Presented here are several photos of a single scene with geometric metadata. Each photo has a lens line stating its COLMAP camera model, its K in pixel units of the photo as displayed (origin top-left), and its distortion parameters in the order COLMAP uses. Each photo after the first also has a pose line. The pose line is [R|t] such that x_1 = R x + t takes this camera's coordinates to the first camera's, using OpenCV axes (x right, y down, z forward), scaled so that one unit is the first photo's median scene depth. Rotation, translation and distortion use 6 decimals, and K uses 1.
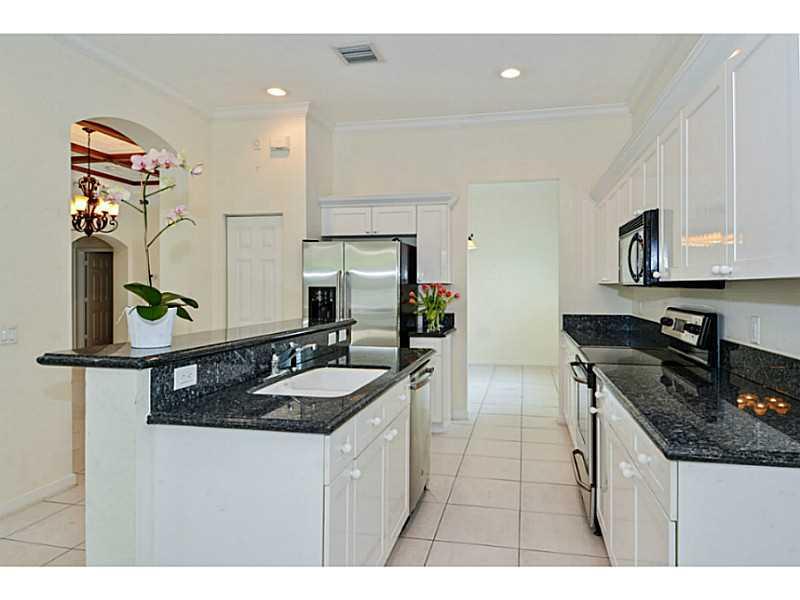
lens RADIAL K [[503.9, 0, 400.1], [0, 503.9, 296.1], [0, 0, 1]] dist [-0.001902, -0.001103]
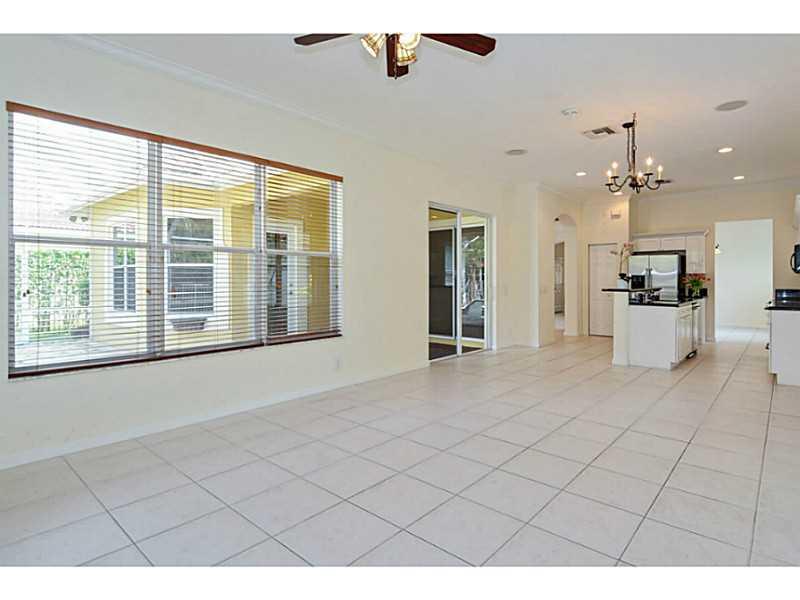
lens RADIAL K [[432.6, 0, 402.4], [0, 432.6, 292.3], [0, 0, 1]] dist [-0.018465, 0.000721]
pose [[0.883177, 0.003034, -0.469030, -0.173295], [-0.001609, 0.999993, 0.003439, 0.049101], [0.469037, -0.002282, 0.883175, -1.139745]]
